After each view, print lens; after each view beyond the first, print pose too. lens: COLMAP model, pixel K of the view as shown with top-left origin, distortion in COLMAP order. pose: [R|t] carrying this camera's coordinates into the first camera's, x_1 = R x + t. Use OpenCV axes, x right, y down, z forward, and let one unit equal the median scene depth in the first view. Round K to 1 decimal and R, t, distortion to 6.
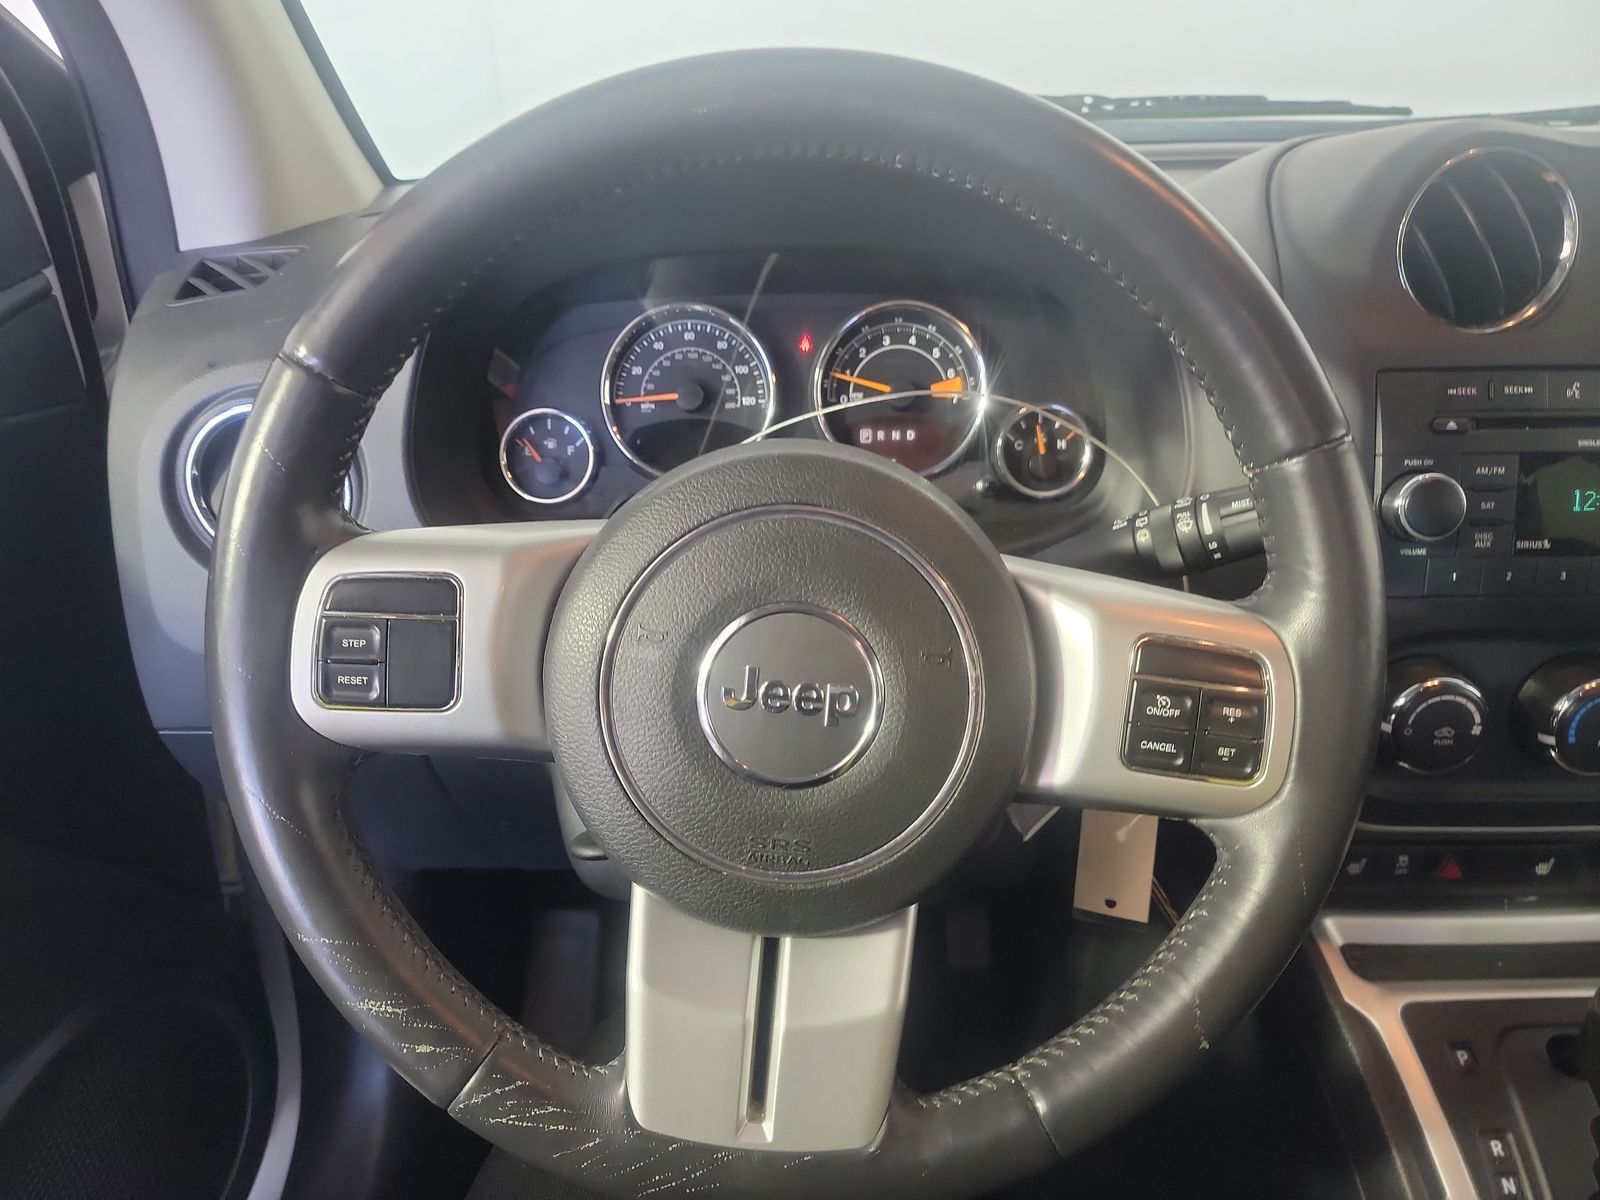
lens RADIAL K [[1098.6, 0, 807.0], [0, 1098.6, 607.5], [0, 0, 1]] dist [0.003050, -0.004579]
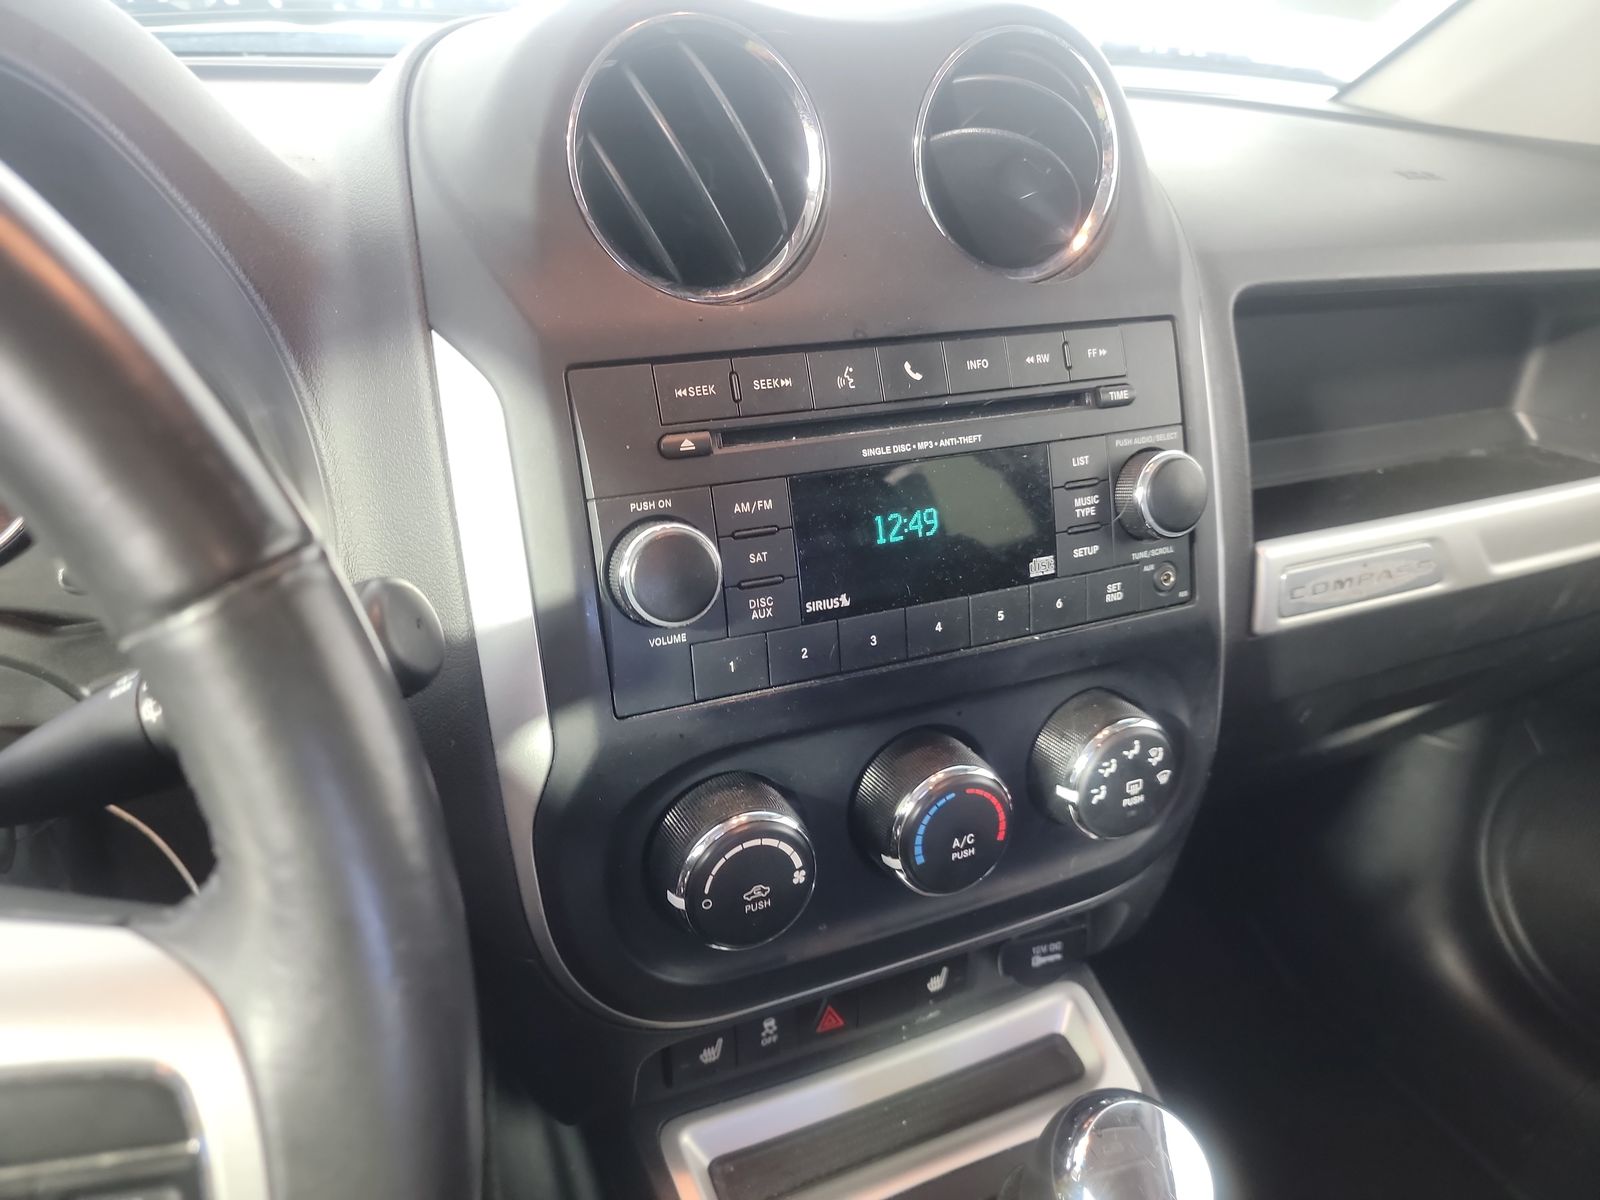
lens RADIAL K [[1146.3, 0, 800.0], [0, 1146.3, 600.0], [0, 0, 1]] dist [0.008209, -0.001440]
pose [[0.904847, -0.147127, 0.399506, 0.357311], [0.143205, 0.988891, 0.039835, -0.090915], [-0.400928, 0.021167, 0.915865, 0.347378]]
